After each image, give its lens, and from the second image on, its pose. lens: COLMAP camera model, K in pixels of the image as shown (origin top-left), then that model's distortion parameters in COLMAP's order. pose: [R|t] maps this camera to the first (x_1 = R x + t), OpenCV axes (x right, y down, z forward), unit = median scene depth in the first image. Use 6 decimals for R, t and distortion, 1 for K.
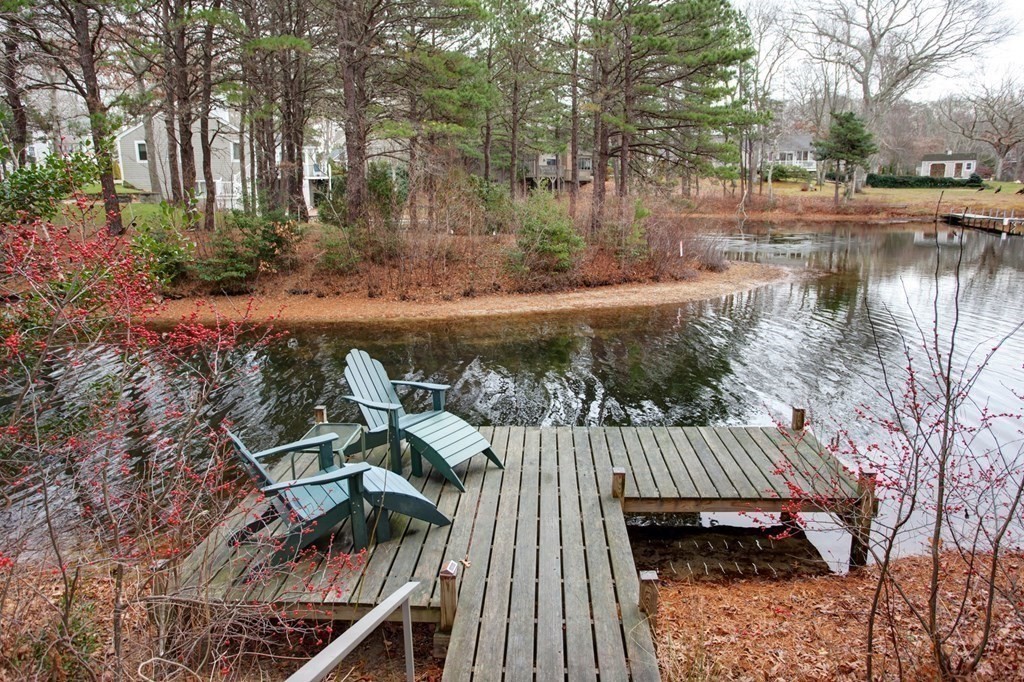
lens RADIAL K [[700.9, 0, 517.3], [0, 700.9, 303.8], [0, 0, 1]] dist [0.007594, 0.004142]
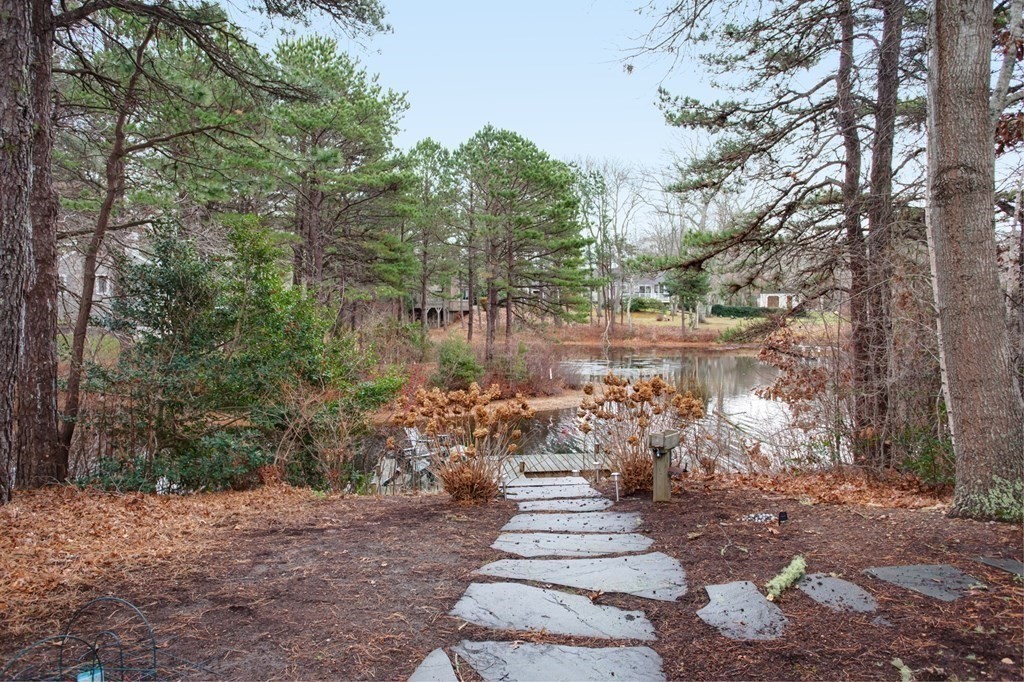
lens RADIAL K [[707.6, 0, 515.2], [0, 707.6, 340.9], [0, 0, 1]] dist [-0.004653, -0.000391]
pose [[0.985597, -0.000620, 0.169109, -0.019806], [0.021385, 0.992422, -0.120999, 0.006910], [-0.167752, 0.122873, 0.978142, -0.099405]]
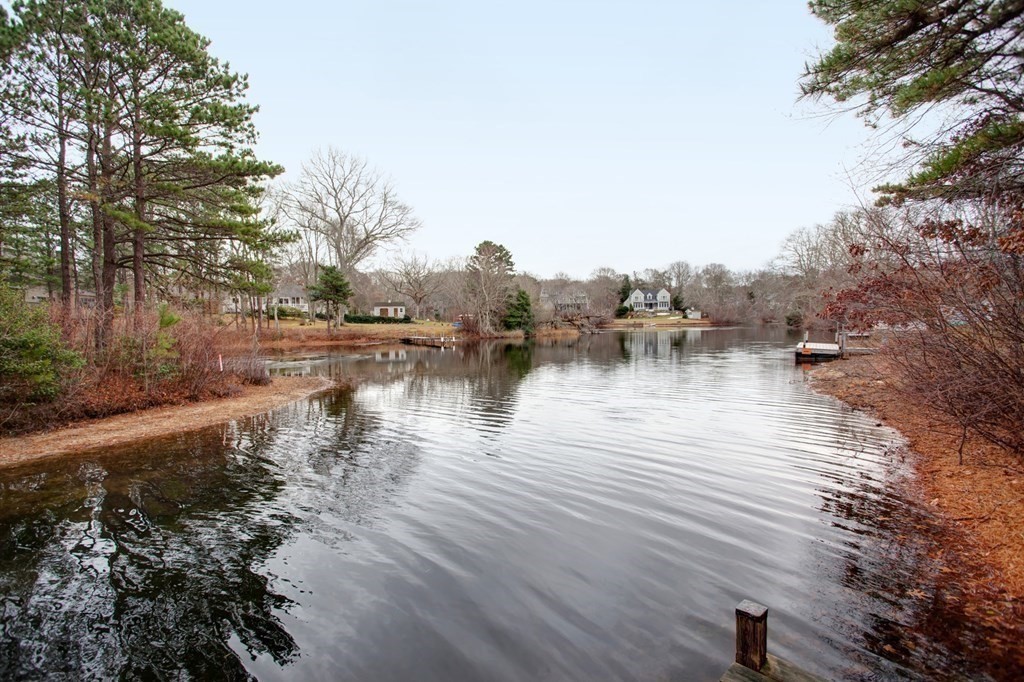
lens RADIAL K [[520.1, 0, 516.0], [0, 520.1, 341.9], [0, 0, 1]] dist [-0.046658, 0.019085]
pose [[0.704294, -0.038706, 0.708852, 0.008908], [0.134868, 0.987623, -0.080073, -0.000213], [-0.696979, 0.151996, 0.700797, 0.070169]]
